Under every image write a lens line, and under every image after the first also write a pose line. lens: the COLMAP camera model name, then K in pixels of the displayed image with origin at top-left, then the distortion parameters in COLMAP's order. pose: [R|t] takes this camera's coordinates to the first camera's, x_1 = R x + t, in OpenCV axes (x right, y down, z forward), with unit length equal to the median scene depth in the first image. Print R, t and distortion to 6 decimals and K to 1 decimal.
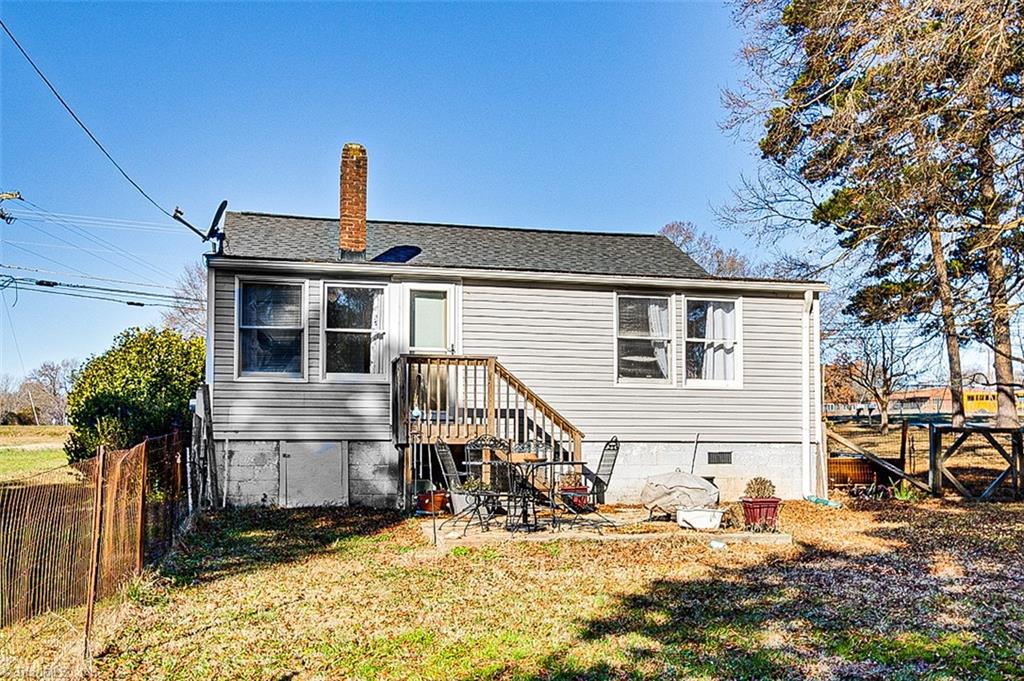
lens RADIAL K [[997.2, 0, 534.2], [0, 997.2, 403.2], [0, 0, 1]] dist [0.044964, 0.015046]
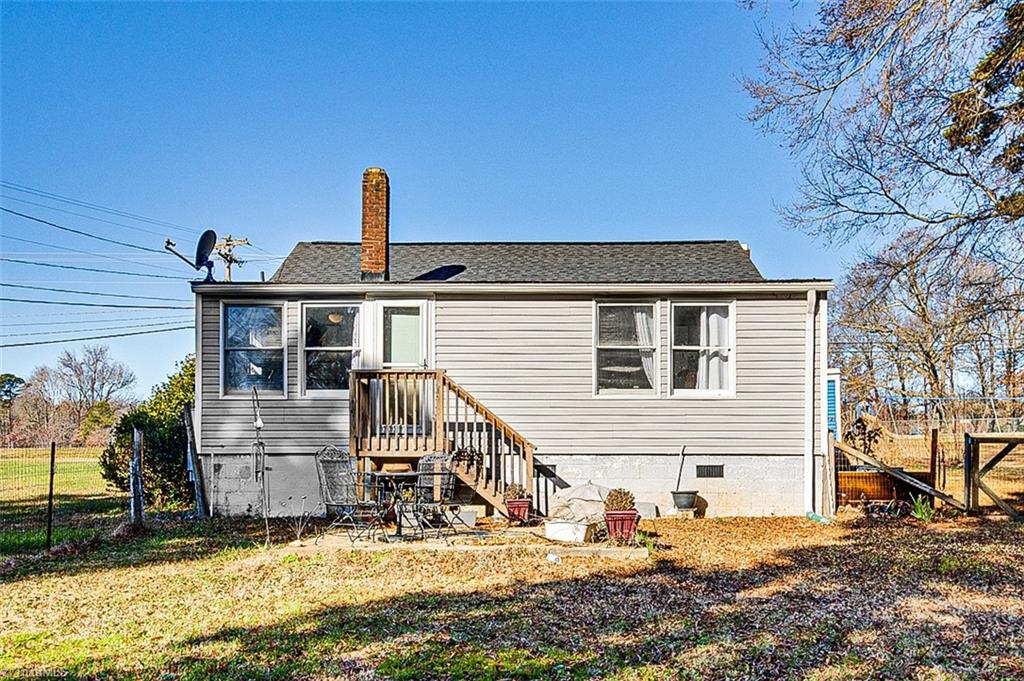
lens RADIAL K [[977.1, 0, 540.5], [0, 977.1, 456.8], [0, 0, 1]] dist [0.036404, 0.004757]
pose [[0.968976, -0.004069, -0.247123, 0.265863], [0.012517, 0.999389, 0.032625, 0.008747], [0.246840, -0.034706, 0.968435, 0.059967]]
